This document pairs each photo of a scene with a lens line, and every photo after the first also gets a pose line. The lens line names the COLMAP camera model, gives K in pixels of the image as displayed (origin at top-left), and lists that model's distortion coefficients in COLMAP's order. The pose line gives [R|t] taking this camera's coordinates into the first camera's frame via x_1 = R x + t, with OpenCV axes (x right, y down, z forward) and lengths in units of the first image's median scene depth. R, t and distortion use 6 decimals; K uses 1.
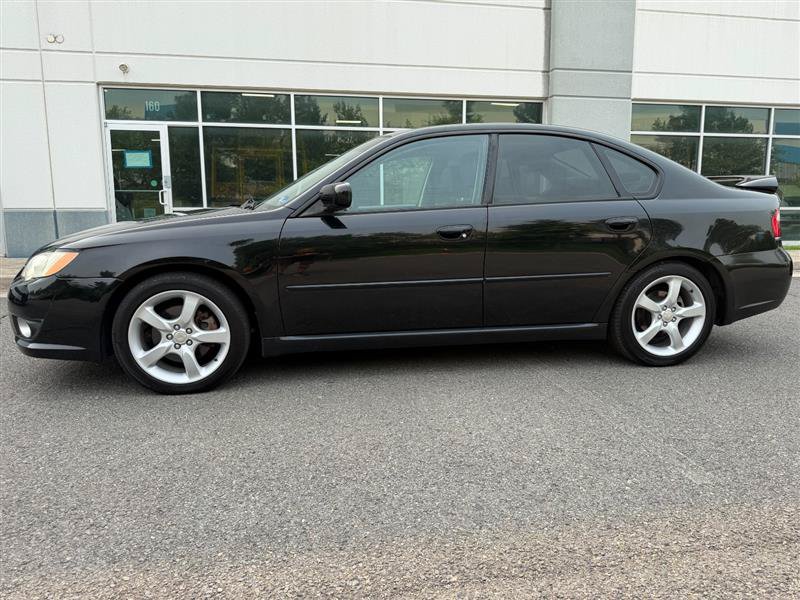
lens RADIAL K [[575.0, 0, 401.4], [0, 575.0, 302.5], [0, 0, 1]] dist [0.017728, -0.021180]
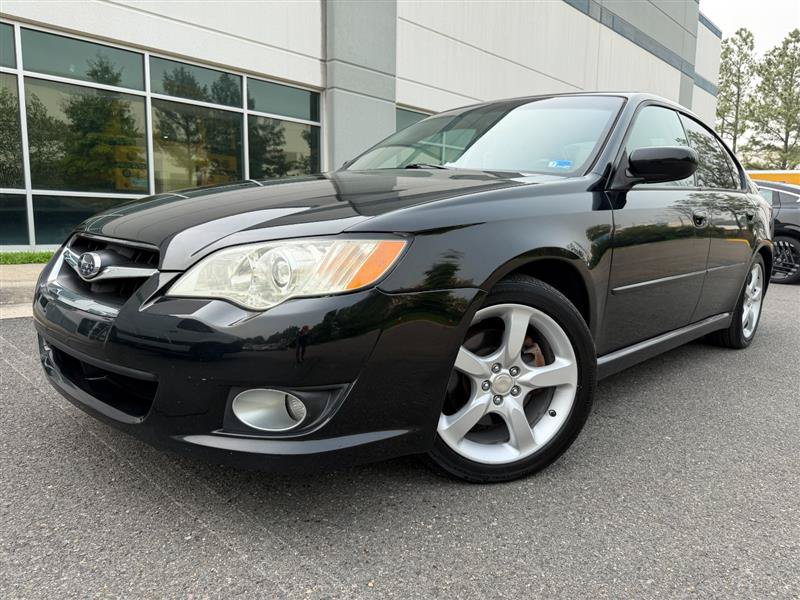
lens RADIAL K [[581.3, 0, 408.7], [0, 581.3, 298.6], [0, 0, 1]] dist [0.008453, -0.005422]
pose [[0.804511, -0.059219, 0.590978, -0.708035], [0.066016, 0.997767, 0.010113, -0.034614], [-0.590257, 0.030878, 0.806624, 0.502979]]
